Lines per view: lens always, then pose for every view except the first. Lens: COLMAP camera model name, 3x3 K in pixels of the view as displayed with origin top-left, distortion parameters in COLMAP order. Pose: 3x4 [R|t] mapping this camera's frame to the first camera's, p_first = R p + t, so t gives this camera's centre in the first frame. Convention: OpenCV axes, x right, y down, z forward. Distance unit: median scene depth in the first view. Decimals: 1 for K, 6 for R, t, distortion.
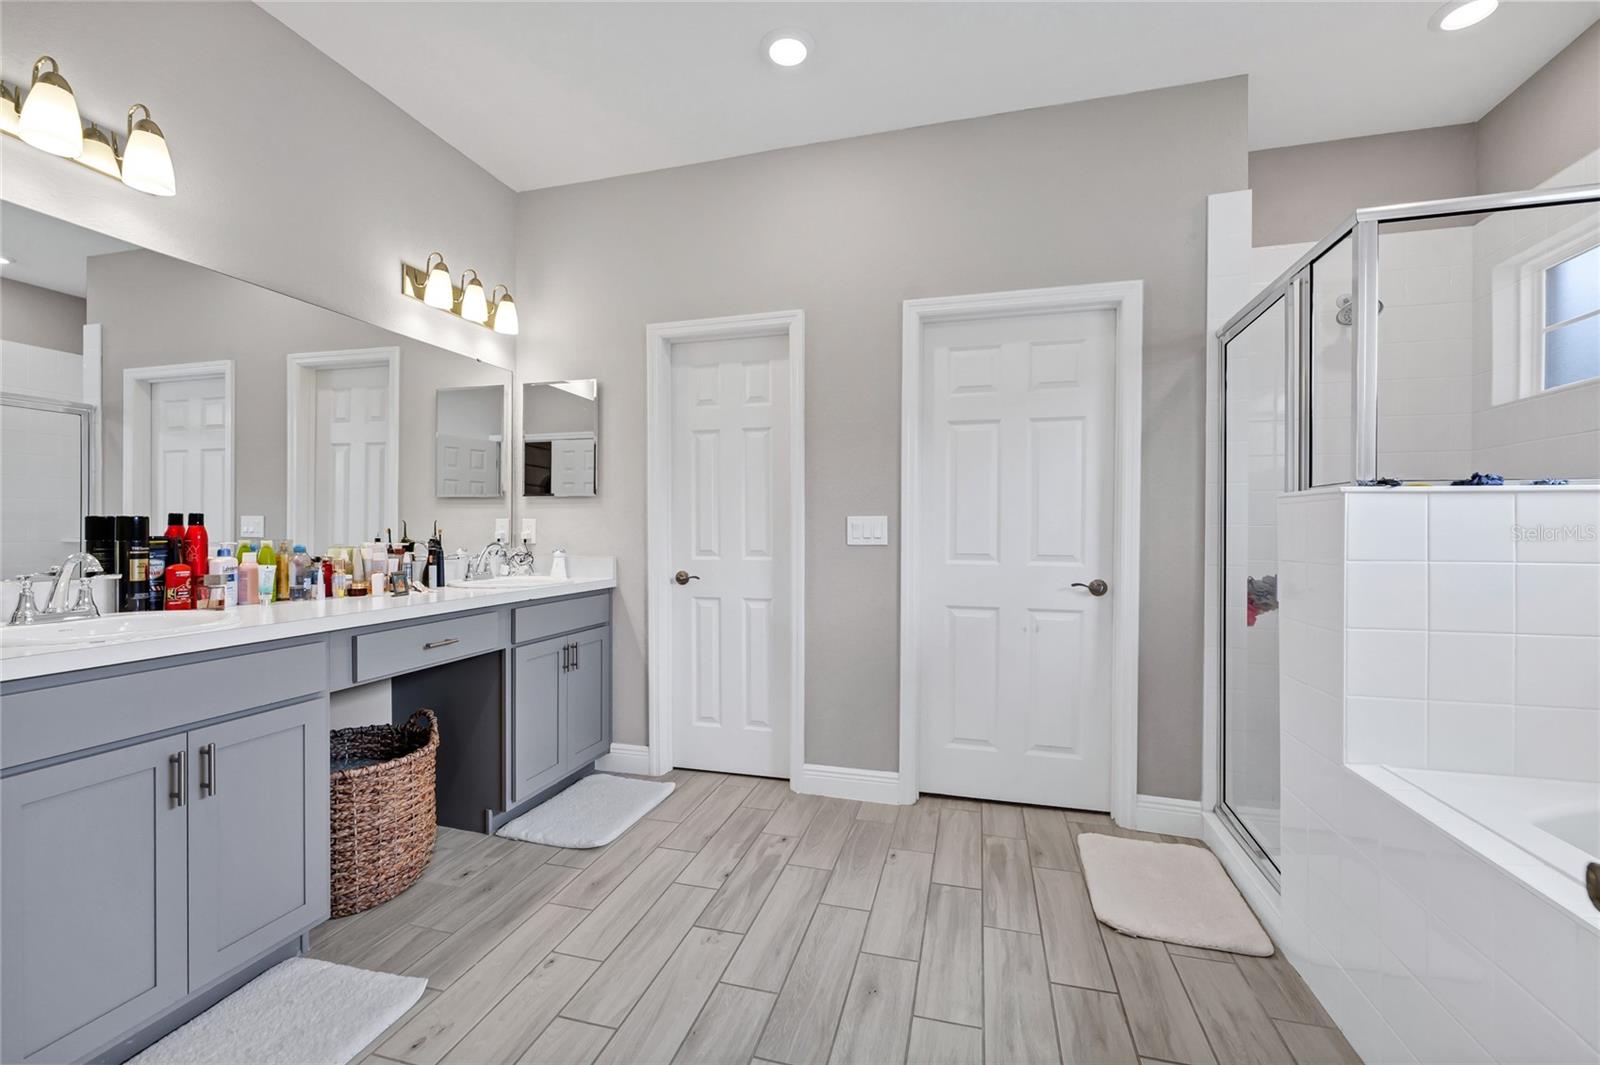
lens RADIAL K [[667.3, 0, 806.2], [0, 667.3, 531.0], [0, 0, 1]] dist [-0.000075, -0.001208]
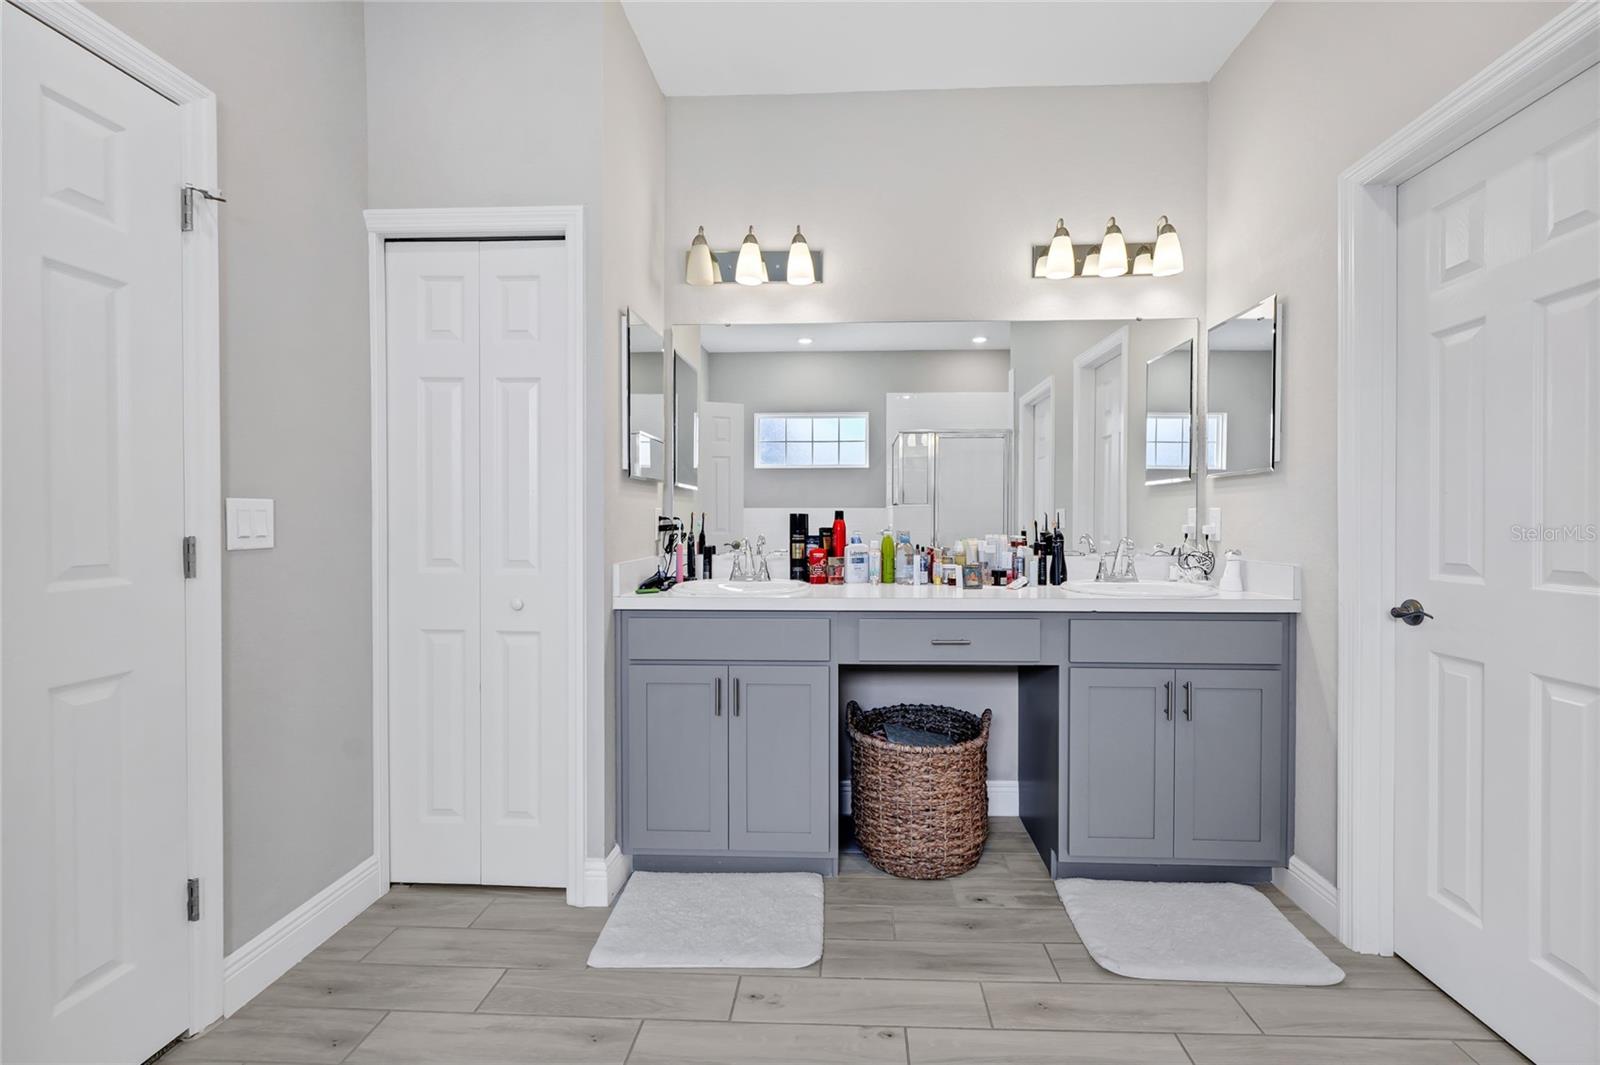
lens RADIAL K [[667.3, 0, 787.5], [0, 667.3, 527.5], [0, 0, 1]] dist [-0.000075, -0.001208]
pose [[0.212573, 0.007006, -0.977120, 0.290942], [-0.001453, 0.999975, 0.006854, -0.001250], [0.977144, -0.000037, 0.212578, 0.493276]]
